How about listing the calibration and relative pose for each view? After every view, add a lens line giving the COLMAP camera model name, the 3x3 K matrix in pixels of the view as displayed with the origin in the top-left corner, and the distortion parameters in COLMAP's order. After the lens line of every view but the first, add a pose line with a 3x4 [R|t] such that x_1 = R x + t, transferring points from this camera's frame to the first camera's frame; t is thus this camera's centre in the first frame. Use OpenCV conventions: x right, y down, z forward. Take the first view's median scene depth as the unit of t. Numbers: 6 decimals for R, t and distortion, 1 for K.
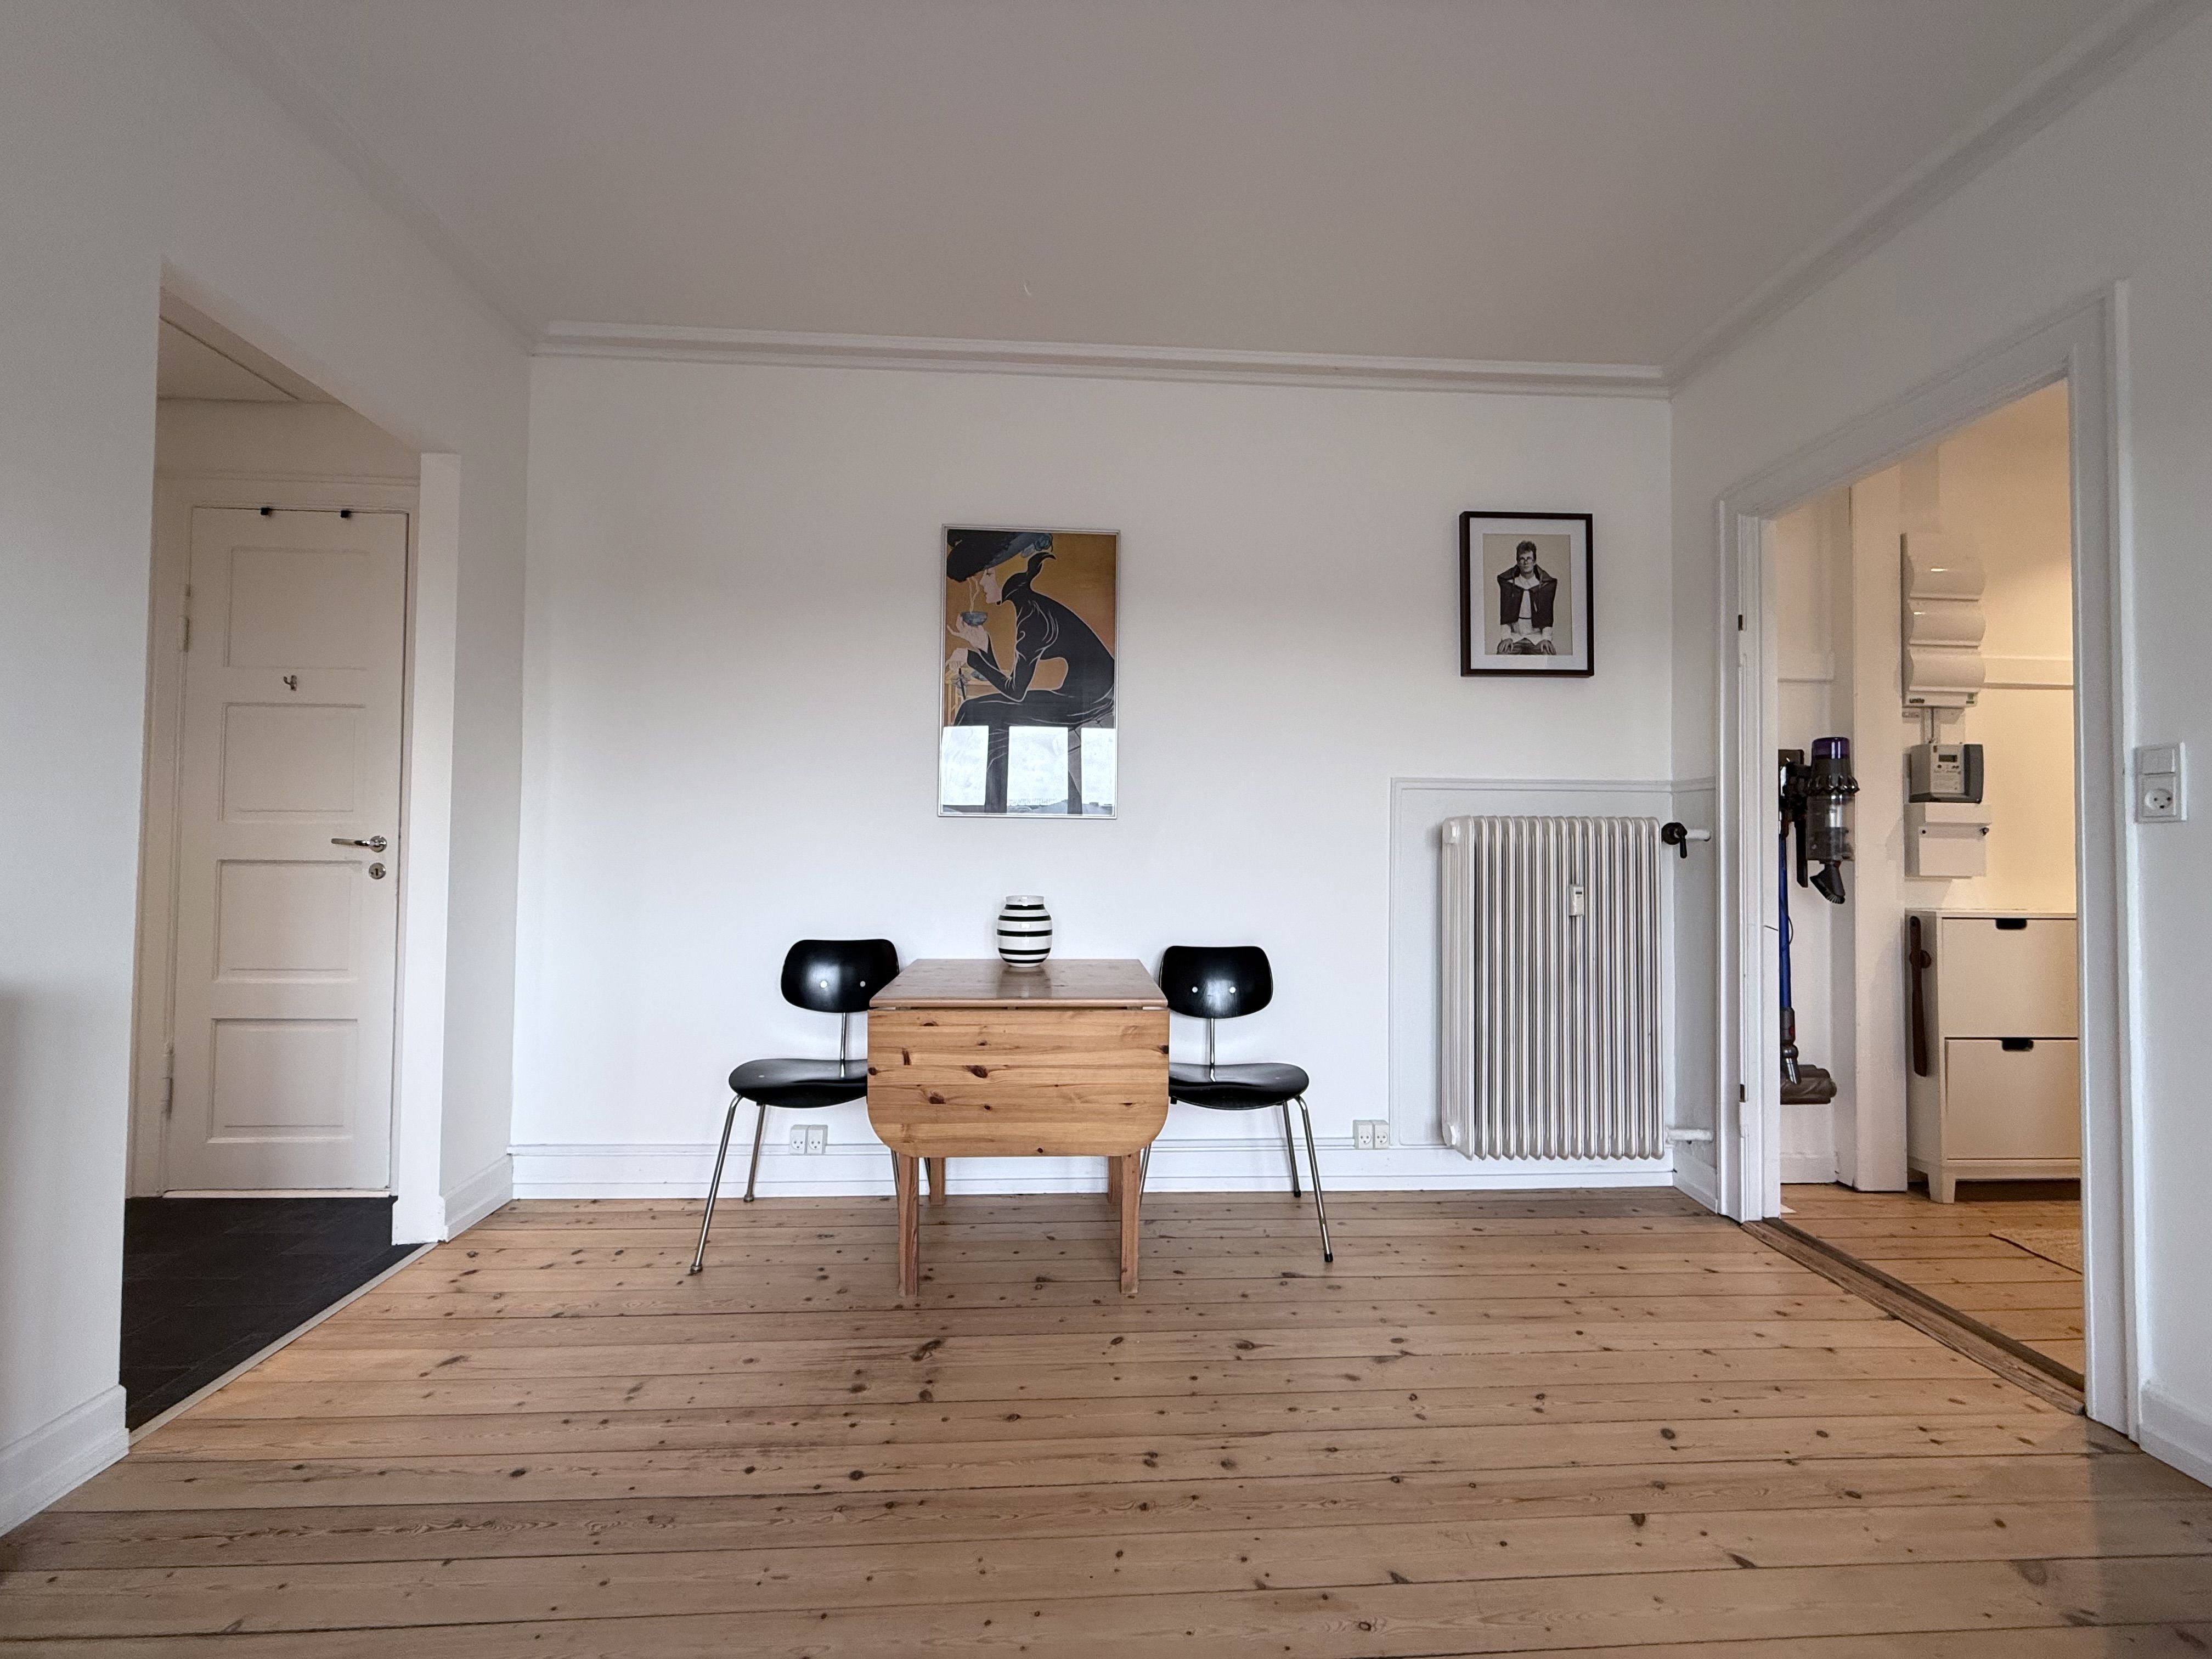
lens RADIAL K [[877.8, 0, 1104.6], [0, 877.8, 836.6], [0, 0, 1]] dist [0.001233, 0.000460]
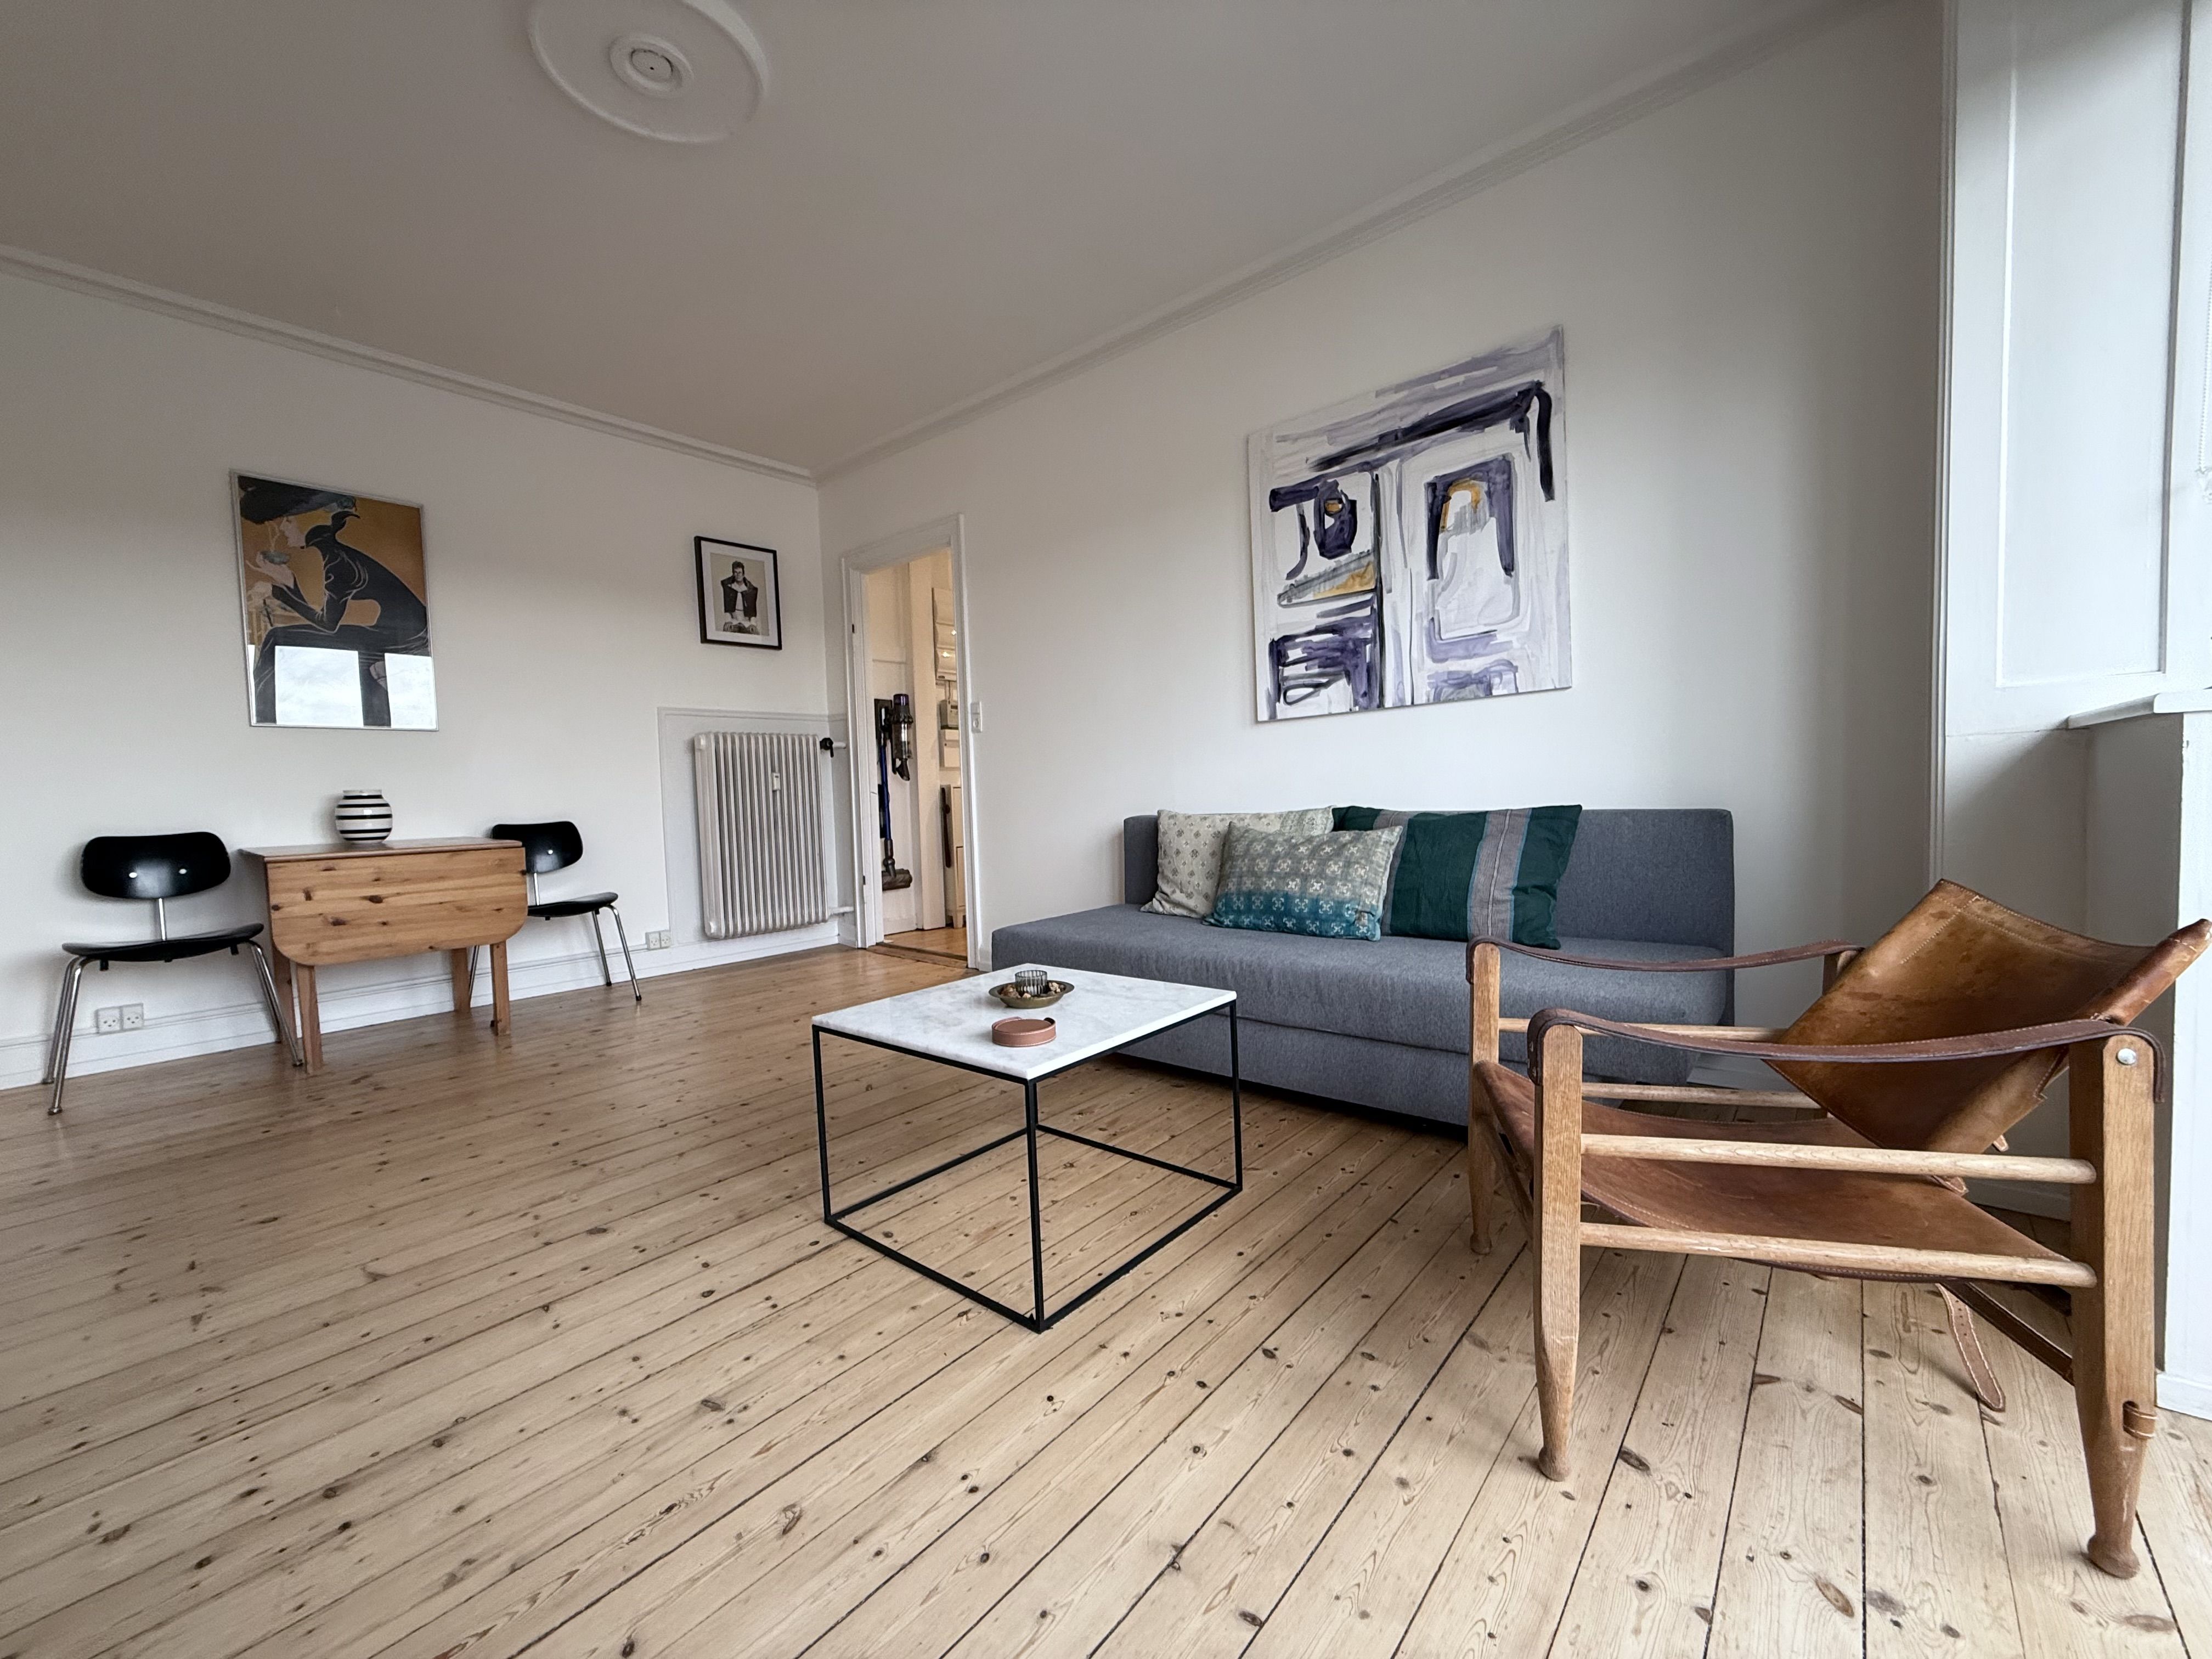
lens RADIAL K [[877.8, 0, 1104.6], [0, 877.8, 836.6], [0, 0, 1]] dist [0.001233, 0.000460]
pose [[0.691136, -0.069958, 0.719331, -0.255307], [0.021133, 0.996835, 0.076643, 0.058386], [-0.722416, -0.037769, 0.690427, -0.635189]]
